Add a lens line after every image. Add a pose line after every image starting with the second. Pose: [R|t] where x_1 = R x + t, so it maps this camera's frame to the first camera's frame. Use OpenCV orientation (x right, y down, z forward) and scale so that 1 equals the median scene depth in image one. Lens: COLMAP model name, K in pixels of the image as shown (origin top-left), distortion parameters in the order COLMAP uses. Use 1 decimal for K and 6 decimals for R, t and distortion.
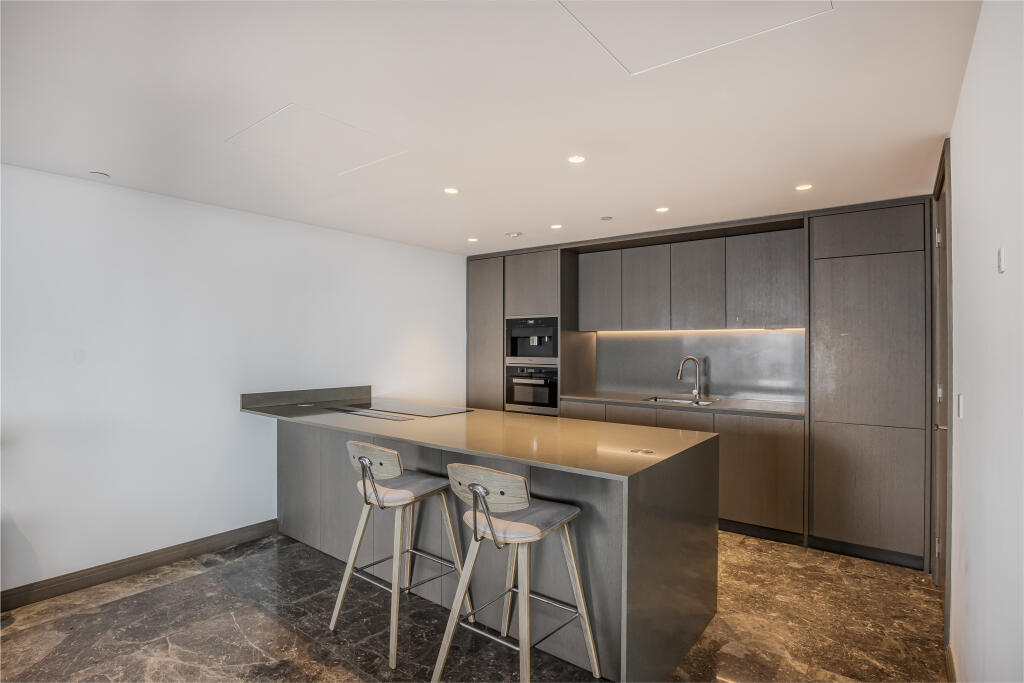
lens RADIAL K [[507.8, 0, 508.4], [0, 507.8, 347.5], [0, 0, 1]] dist [-0.024635, 0.000132]
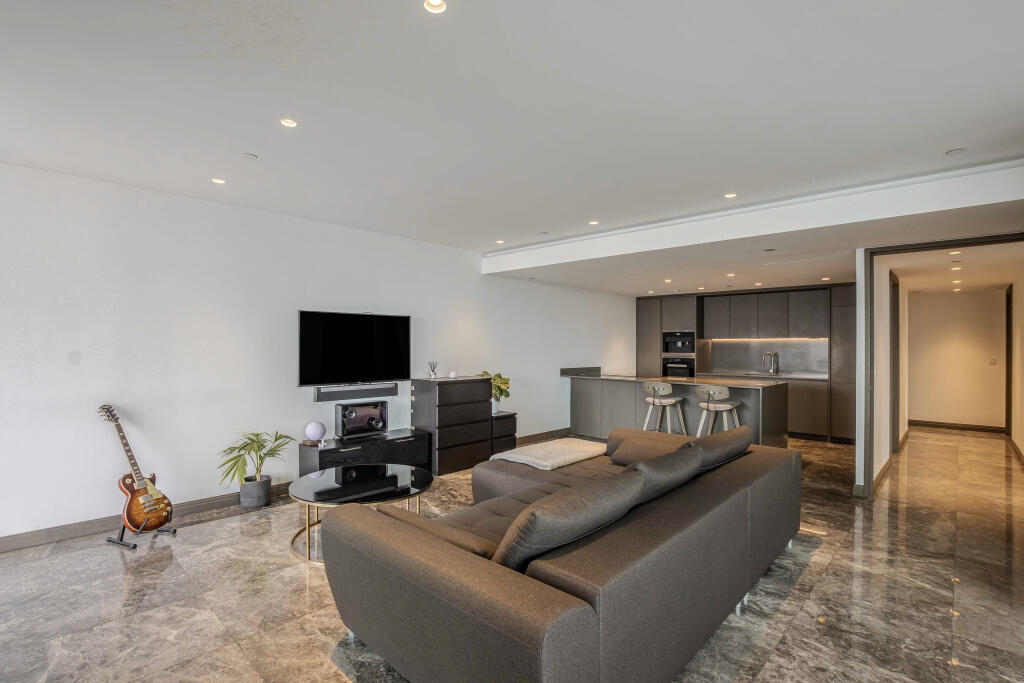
lens RADIAL K [[481.6, 0, 502.3], [0, 481.6, 337.6], [0, 0, 1]] dist [-0.043336, 0.010158]
pose [[0.992682, -0.000170, -0.120762, -0.398916], [-0.002267, 0.999797, -0.020043, -0.000579], [0.120740, 0.020170, 0.992479, -0.855111]]
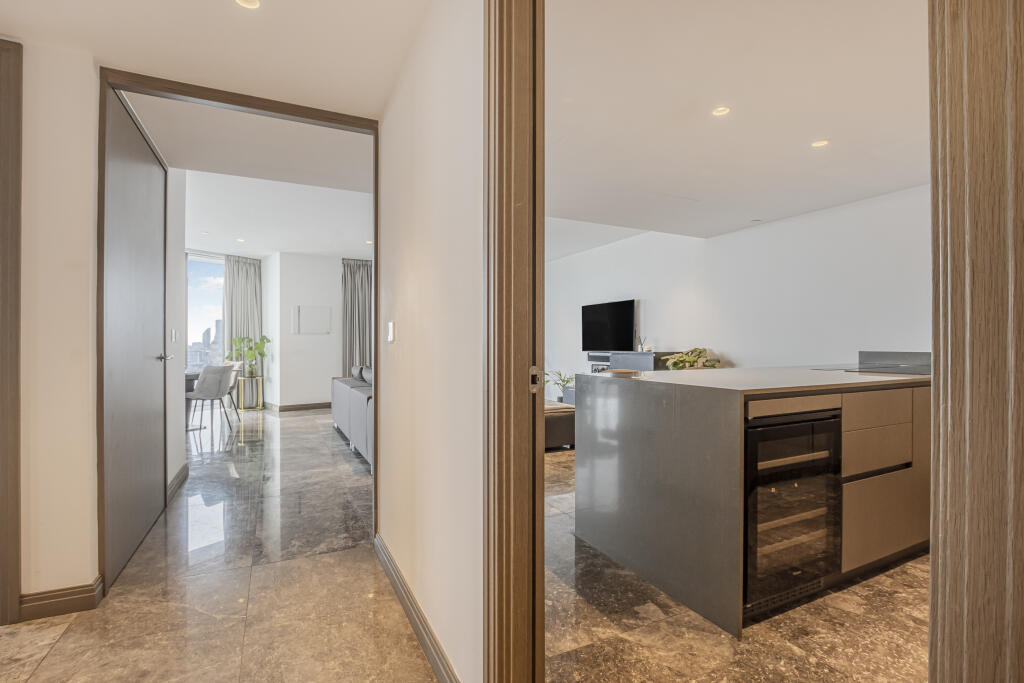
lens RADIAL K [[481.6, 0, 511.6], [0, 481.6, 343.8], [0, 0, 1]] dist [-0.043336, 0.010158]
pose [[-0.444124, -0.004101, -0.895956, 0.652868], [-0.003704, 0.999989, -0.002741, 0.061065], [0.895958, 0.002101, -0.444134, 0.566791]]
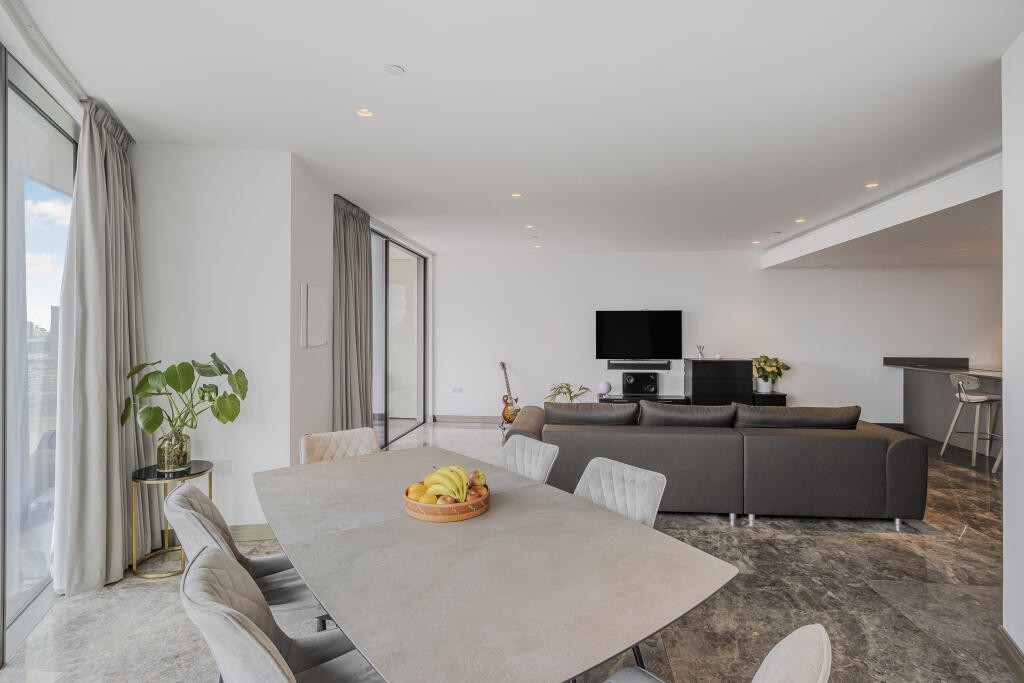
lens RADIAL K [[481.6, 0, 504.6], [0, 481.6, 334.3], [0, 0, 1]] dist [-0.043336, 0.010158]
pose [[0.489357, -0.001769, -0.872082, 0.288742], [-0.001286, 0.999995, -0.002750, 0.004748], [0.872083, 0.002467, 0.489352, -0.965681]]
